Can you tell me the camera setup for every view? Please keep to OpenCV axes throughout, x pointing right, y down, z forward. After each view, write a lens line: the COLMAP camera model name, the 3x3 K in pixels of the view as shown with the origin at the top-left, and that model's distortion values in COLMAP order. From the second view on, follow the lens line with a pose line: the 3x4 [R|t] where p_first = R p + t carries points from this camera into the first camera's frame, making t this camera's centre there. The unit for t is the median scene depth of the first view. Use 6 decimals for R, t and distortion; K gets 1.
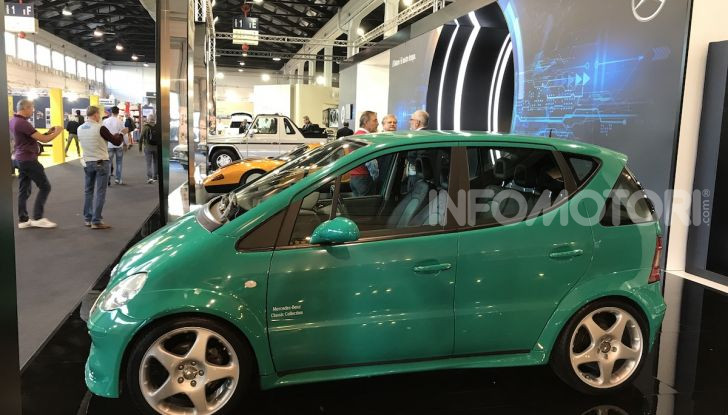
lens RADIAL K [[598.5, 0, 360.4], [0, 598.5, 205.1], [0, 0, 1]] dist [0.017952, -0.031191]
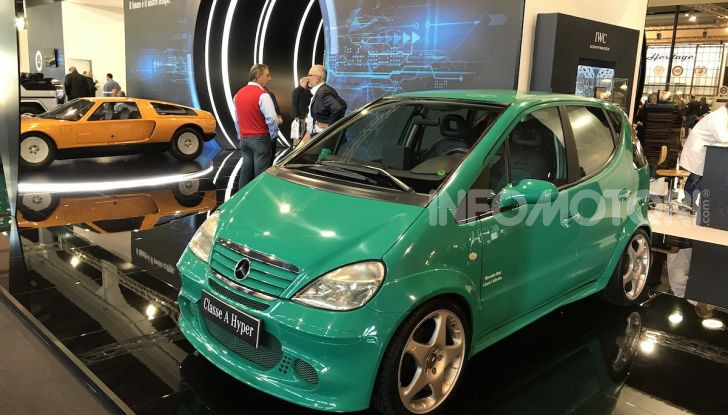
lens RADIAL K [[598.5, 0, 361.5], [0, 598.5, 206.6], [0, 0, 1]] dist [0.017952, -0.031191]
pose [[0.854571, -0.097779, 0.510047, -0.259991], [0.055045, 0.993637, 0.098261, -0.015961], [-0.516410, -0.055896, 0.854515, 0.090086]]
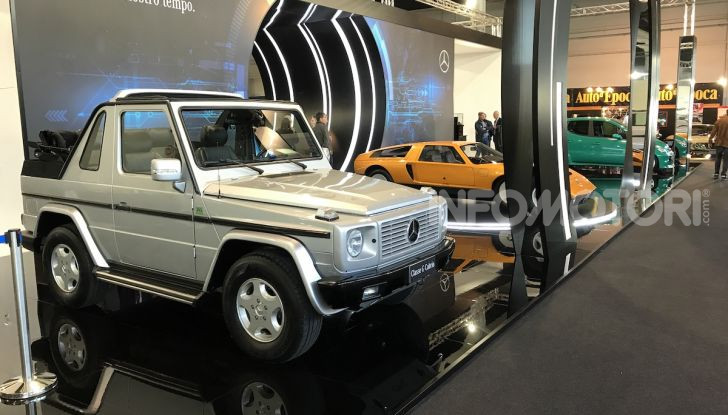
lens RADIAL K [[598.5, 0, 365.4], [0, 598.5, 205.2], [0, 0, 1]] dist [0.017952, -0.031191]
pose [[-0.699322, -0.113221, 0.705783, -0.796117], [0.094447, 0.964083, 0.248240, -0.319367], [-0.708540, 0.240259, -0.663511, 2.225166]]
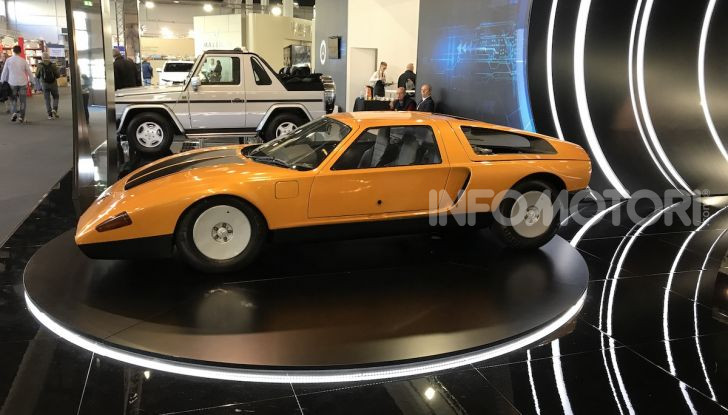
lens RADIAL K [[598.5, 0, 364.5], [0, 598.5, 208.1], [0, 0, 1]] dist [0.017952, -0.031191]
pose [[0.995428, -0.029867, 0.090722, -0.140741], [0.020582, 0.994612, 0.101608, -0.104278], [-0.093268, -0.099276, 0.990679, 0.739774]]
